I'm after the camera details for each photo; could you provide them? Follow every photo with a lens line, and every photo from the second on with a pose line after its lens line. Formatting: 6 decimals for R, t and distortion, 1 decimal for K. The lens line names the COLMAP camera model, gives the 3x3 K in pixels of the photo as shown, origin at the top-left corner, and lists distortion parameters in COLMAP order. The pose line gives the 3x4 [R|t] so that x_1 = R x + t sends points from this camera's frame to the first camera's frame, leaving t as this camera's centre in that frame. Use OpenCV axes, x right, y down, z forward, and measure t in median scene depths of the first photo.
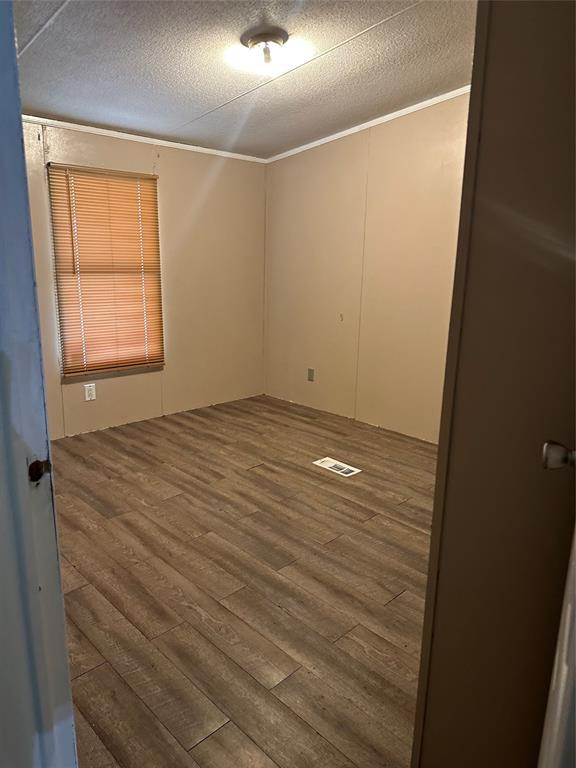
lens RADIAL K [[545.6, 0, 287.7], [0, 545.6, 384.0], [0, 0, 1]] dist [0.051442, -0.001708]
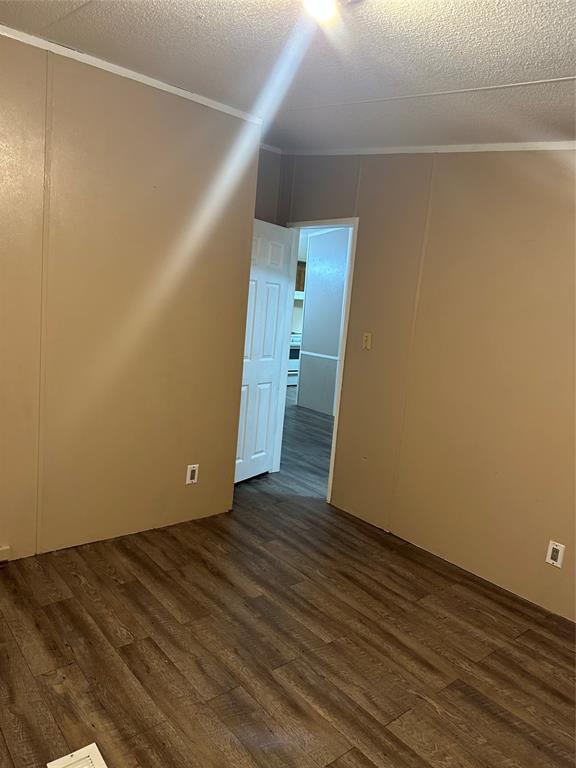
lens RADIAL K [[545.6, 0, 288.7], [0, 545.6, 384.0], [0, 0, 1]] dist [0.051442, -0.001708]
pose [[-0.990755, -0.119414, 0.064378, -0.086131], [-0.086664, 0.922206, 0.376864, -0.462624], [-0.104373, 0.367801, -0.924029, 1.719670]]
